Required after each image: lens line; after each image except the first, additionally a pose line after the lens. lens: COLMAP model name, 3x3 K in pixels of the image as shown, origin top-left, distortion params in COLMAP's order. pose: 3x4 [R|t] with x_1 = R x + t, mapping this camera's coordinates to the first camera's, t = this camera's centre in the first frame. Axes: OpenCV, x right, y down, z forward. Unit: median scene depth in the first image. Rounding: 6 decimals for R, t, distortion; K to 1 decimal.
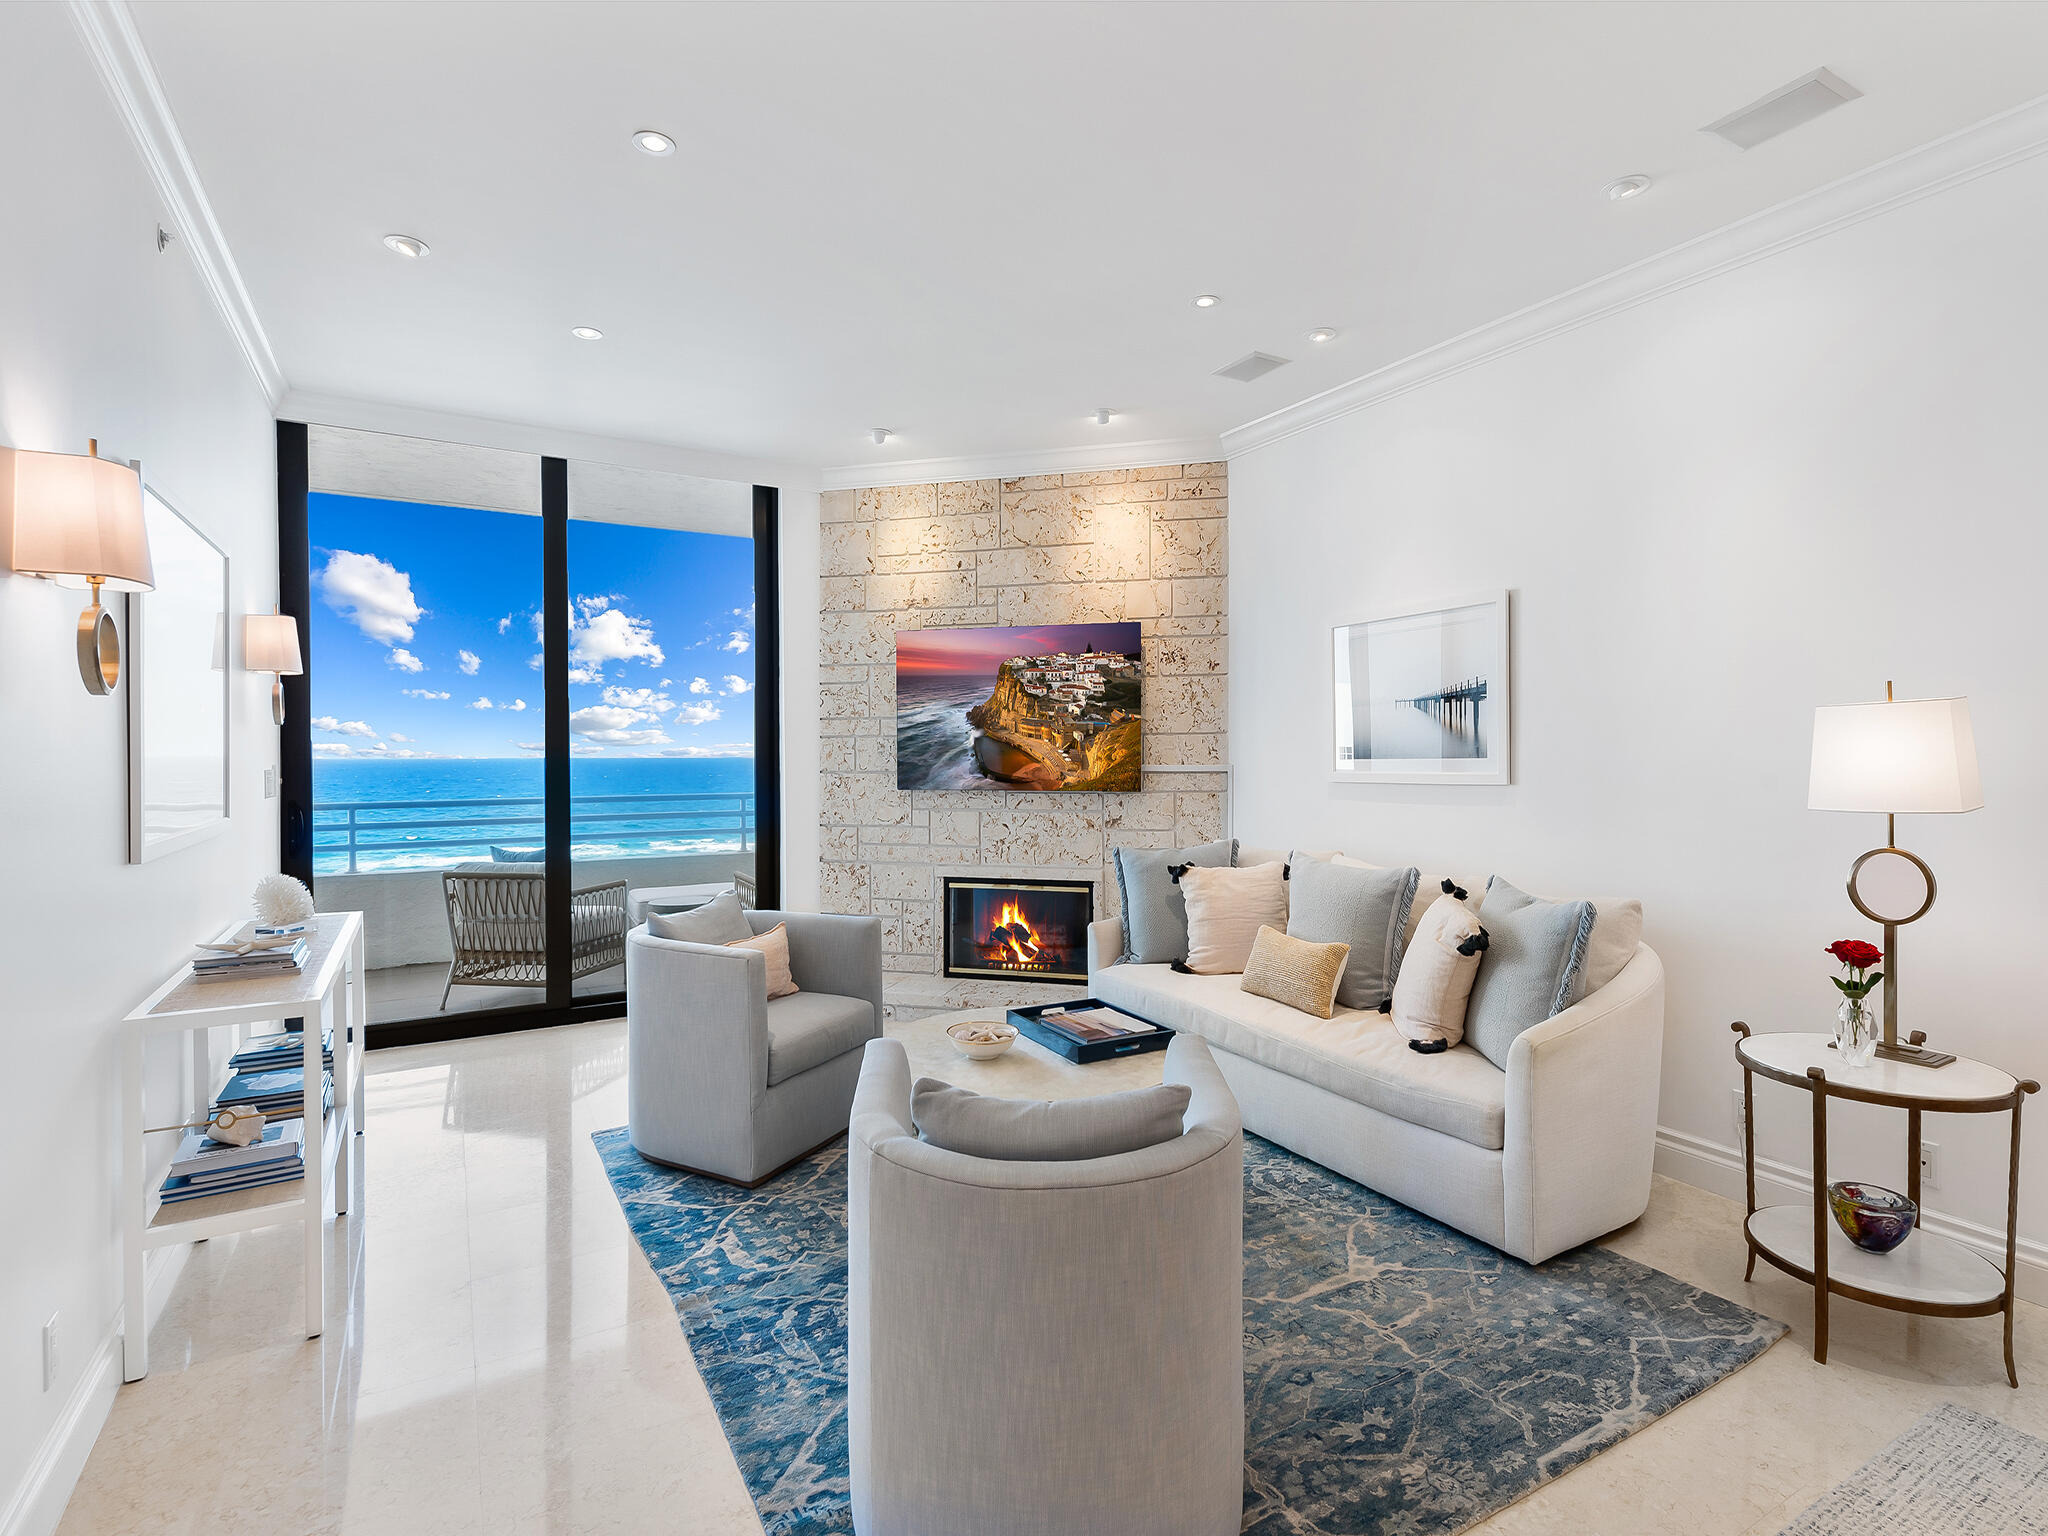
lens RADIAL K [[1000.0, 0, 1040.2], [0, 1000.0, 761.6], [0, 0, 1]] dist [0.011514, -0.006399]
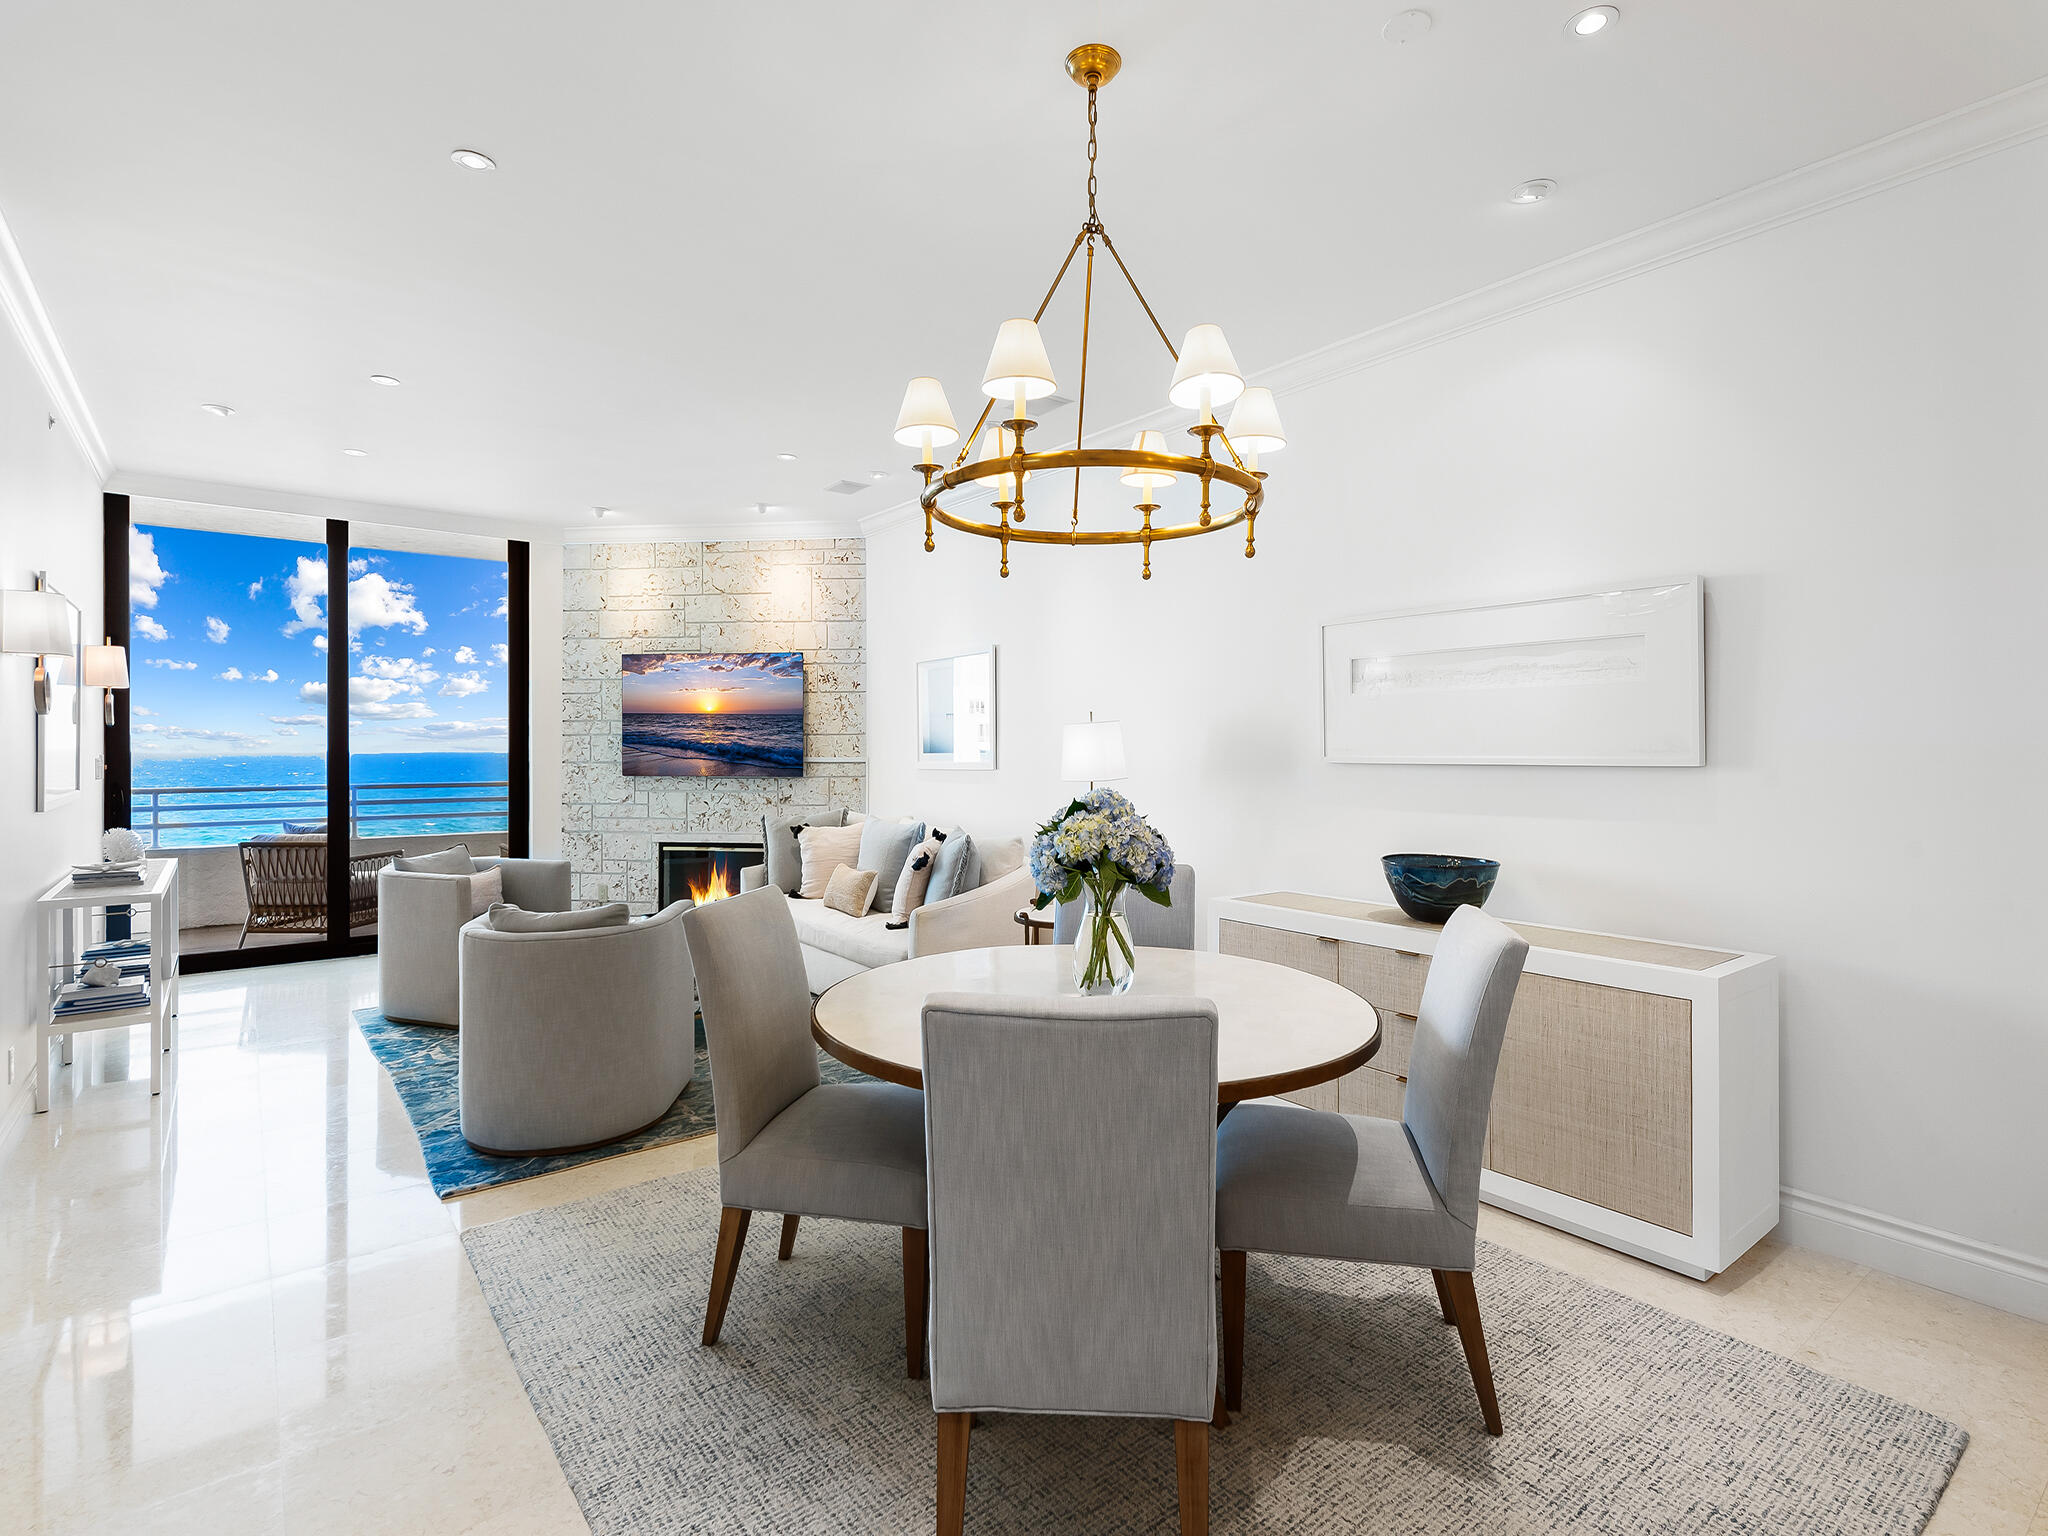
lens RADIAL K [[1000.0, 0, 1036.4], [0, 1000.0, 751.9], [0, 0, 1]] dist [0.011514, -0.006399]
pose [[0.991011, 0.003406, 0.133734, 0.234741], [-0.002691, 0.999981, -0.005529, 0.002727], [-0.133751, 0.005119, 0.991002, -0.398506]]
